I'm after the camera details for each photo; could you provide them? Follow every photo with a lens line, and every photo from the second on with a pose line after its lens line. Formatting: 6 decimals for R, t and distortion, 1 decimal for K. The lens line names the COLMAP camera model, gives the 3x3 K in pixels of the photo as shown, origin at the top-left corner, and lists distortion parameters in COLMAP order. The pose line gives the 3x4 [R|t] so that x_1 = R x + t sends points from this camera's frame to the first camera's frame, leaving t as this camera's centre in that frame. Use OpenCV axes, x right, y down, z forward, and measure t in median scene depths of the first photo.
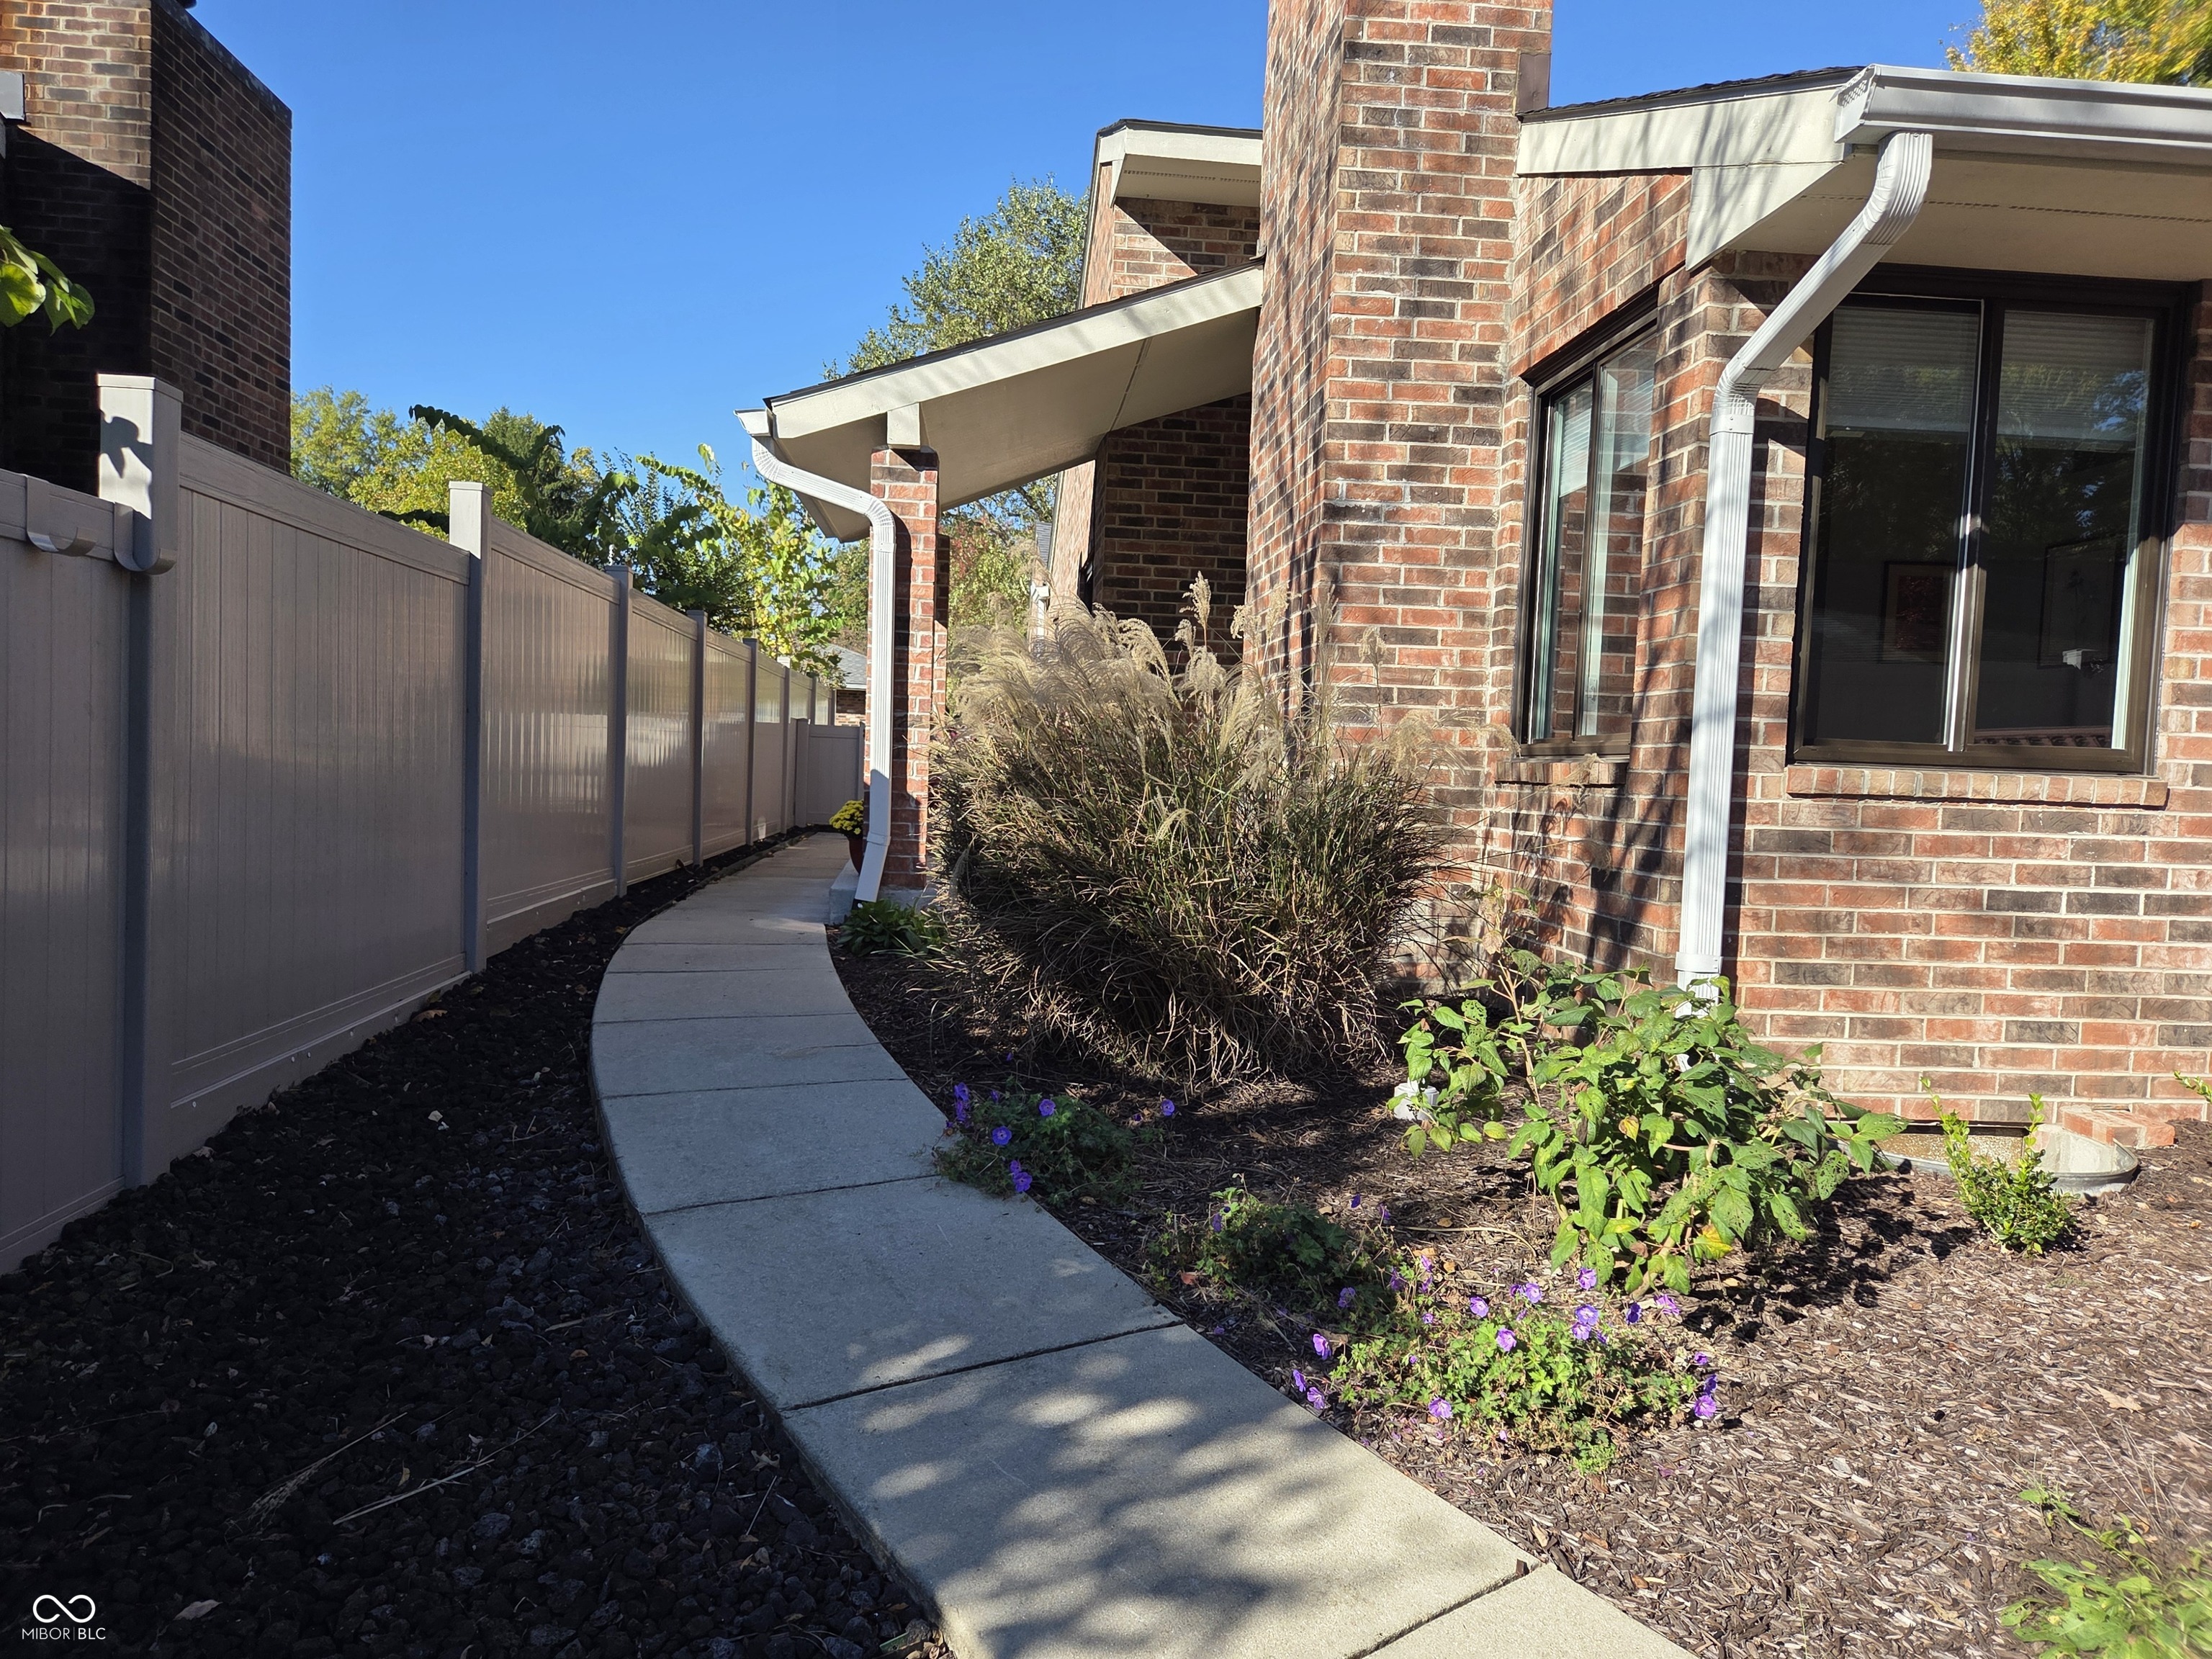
lens RADIAL K [[1468.9, 0, 1103.1], [0, 1468.9, 842.0], [0, 0, 1]] dist [0.059778, -0.048746]
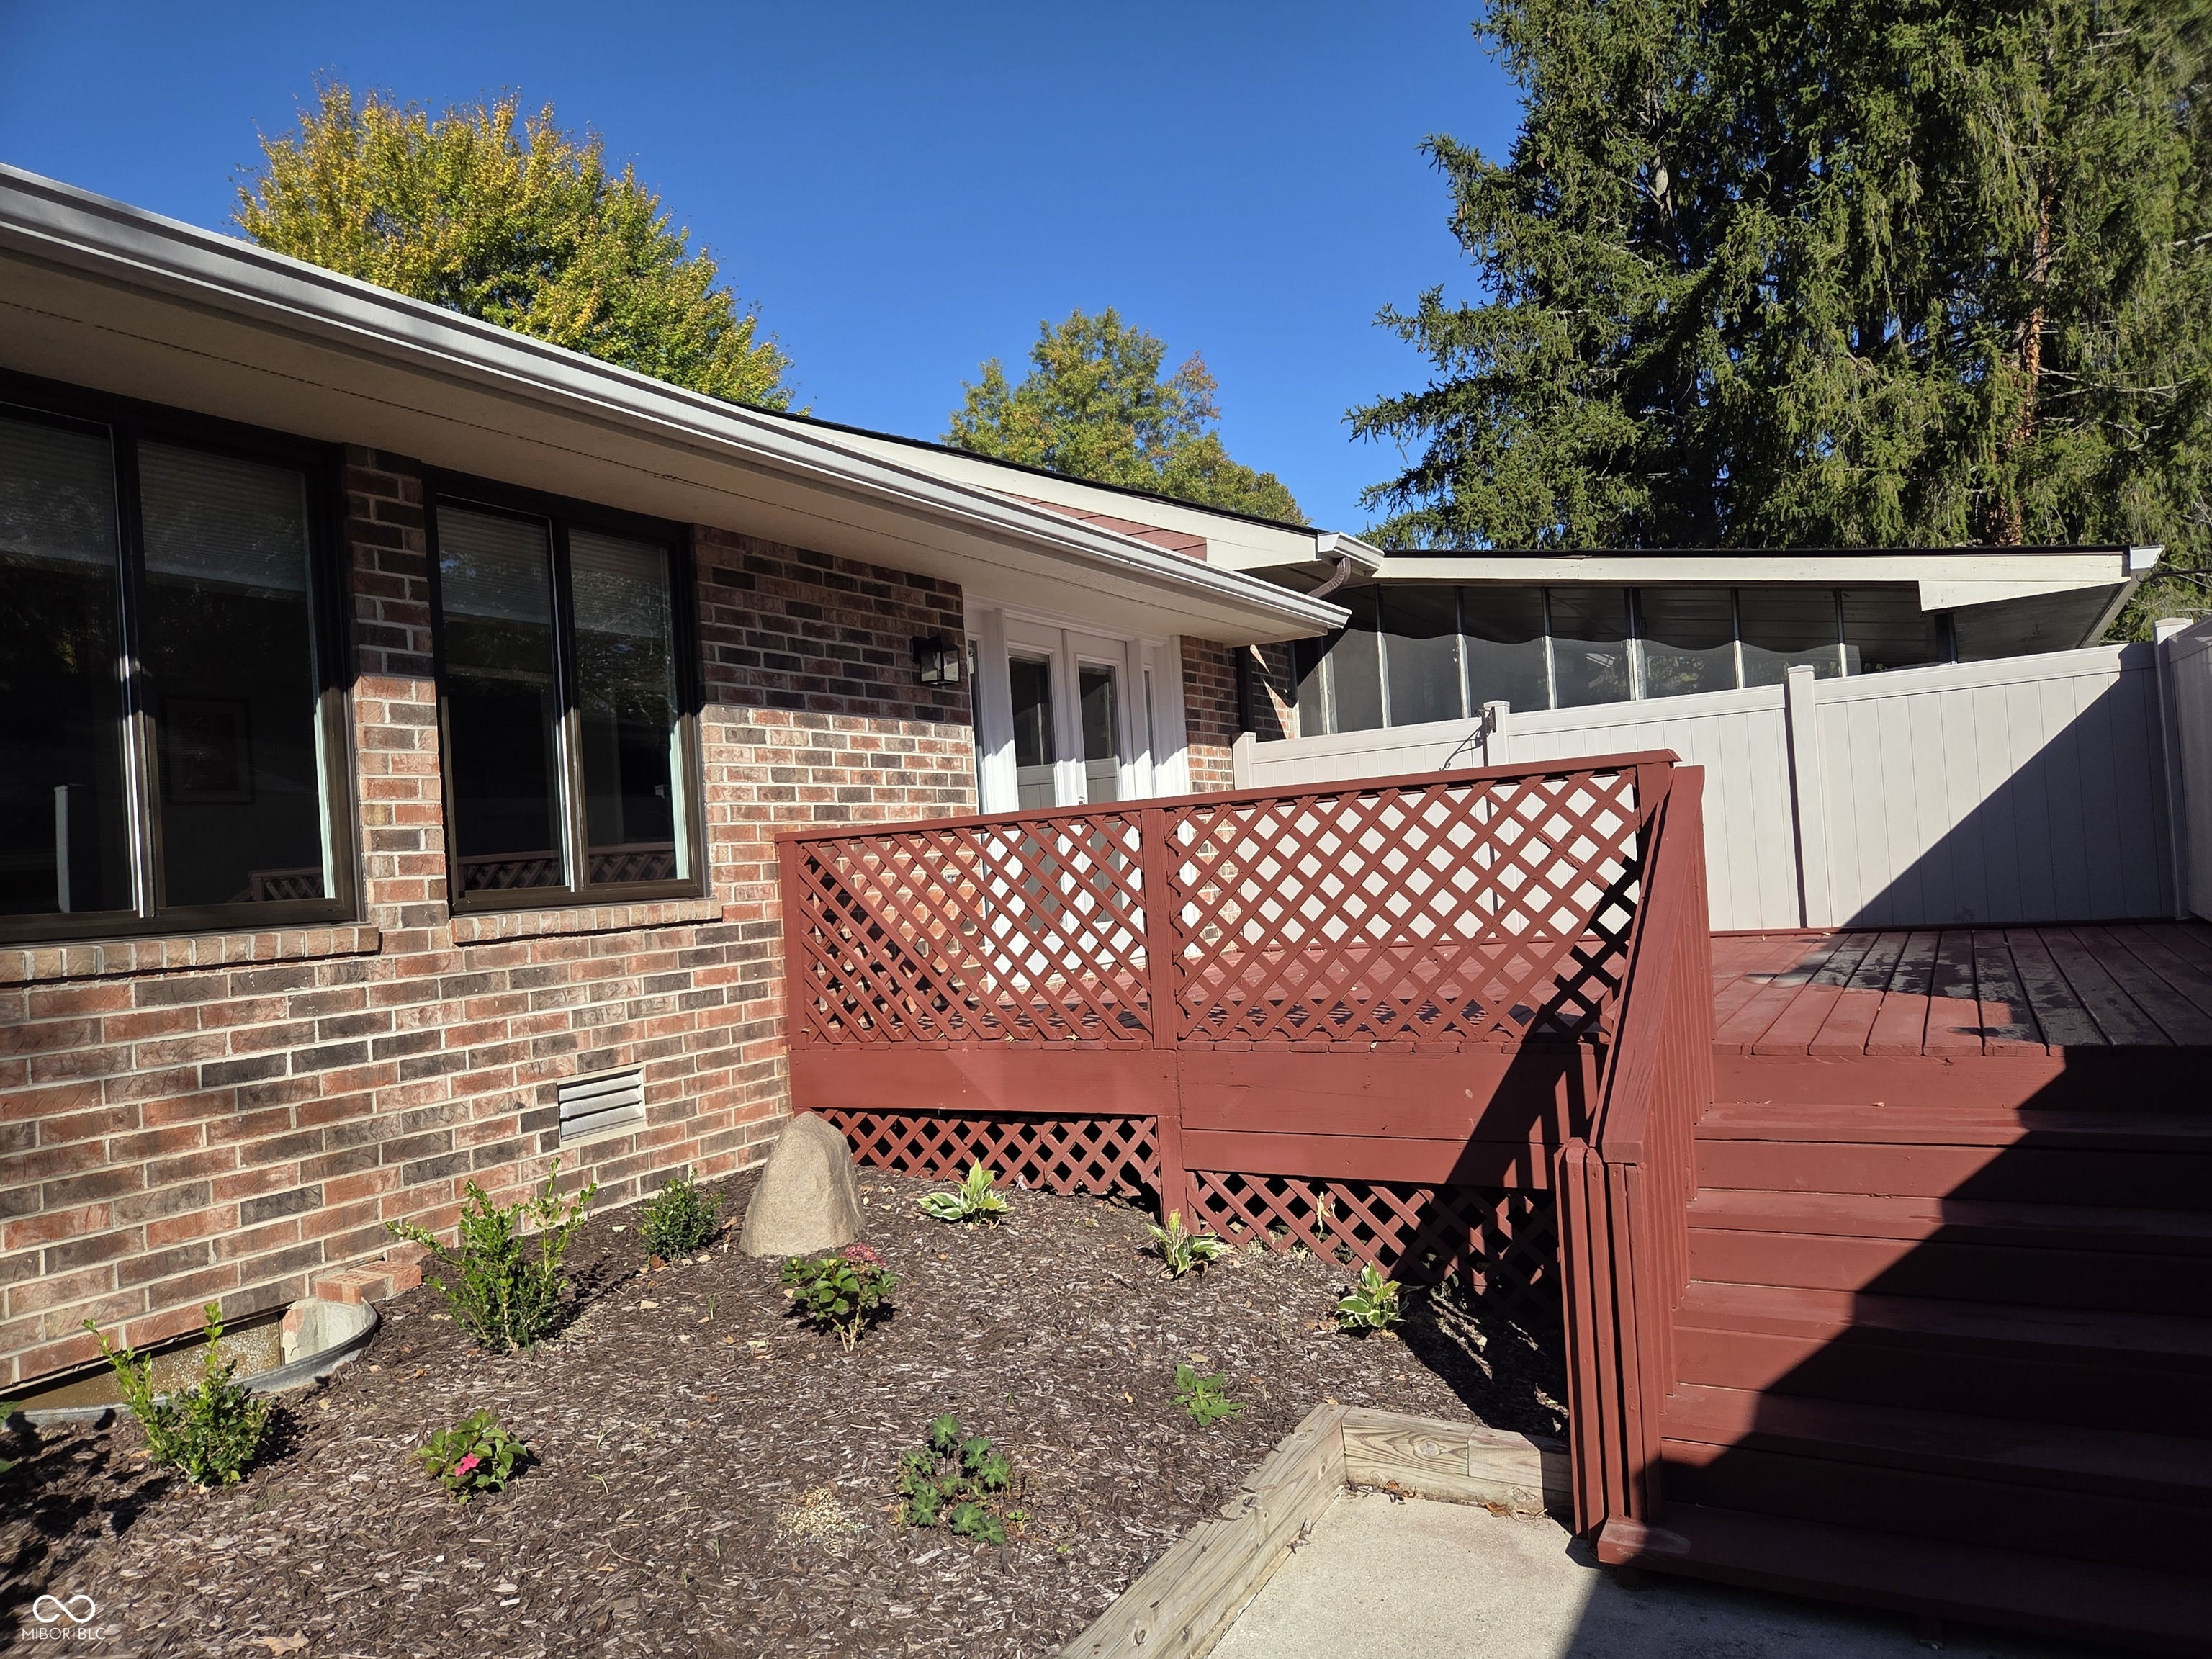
lens RADIAL K [[1468.9, 0, 1125.7], [0, 1468.9, 825.5], [0, 0, 1]] dist [0.059778, -0.048746]
pose [[0.547598, -0.049228, 0.835292, 0.149601], [0.127475, 0.991523, -0.025135, -0.018106], [-0.826974, 0.120243, 0.549232, 0.017835]]
